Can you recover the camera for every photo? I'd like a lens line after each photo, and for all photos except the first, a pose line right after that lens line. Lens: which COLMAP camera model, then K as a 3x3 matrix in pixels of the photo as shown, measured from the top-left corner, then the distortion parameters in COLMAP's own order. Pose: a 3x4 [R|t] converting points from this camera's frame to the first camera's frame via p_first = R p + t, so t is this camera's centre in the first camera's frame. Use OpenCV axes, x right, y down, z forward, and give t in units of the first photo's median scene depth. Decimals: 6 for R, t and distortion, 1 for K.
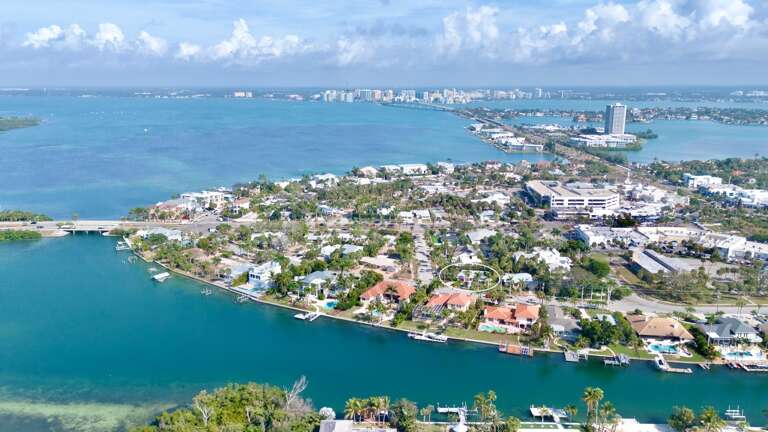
lens RADIAL K [[559.9, 0, 384.0], [0, 559.9, 216.0], [0, 0, 1]] dist [0.084943, -0.099043]
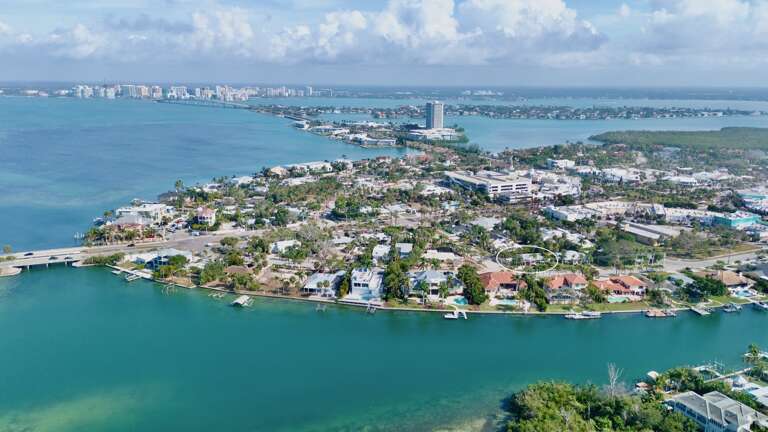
lens RADIAL K [[545.8, 0, 374.5], [0, 545.8, 215.0], [0, 0, 1]] dist [0.047367, -0.004365]
pose [[0.914234, -0.087116, 0.395711, -0.306572], [0.083743, 0.996153, 0.025827, -0.017941], [-0.396439, 0.009526, 0.918012, 0.075492]]
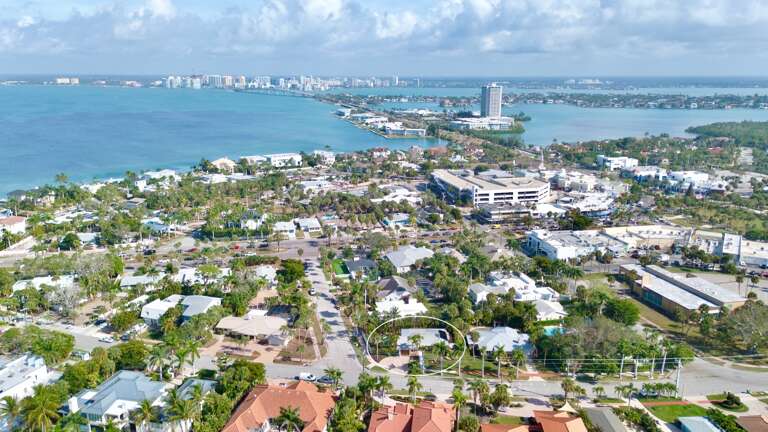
lens RADIAL K [[559.9, 0, 384.0], [0, 559.9, 216.0], [0, 0, 1]] dist [0.084943, -0.099043]
pose [[0.968696, -0.055827, 0.241893, -0.006877], [0.051741, 0.998391, 0.023215, -0.020591], [-0.242800, -0.009973, 0.970025, 0.253783]]
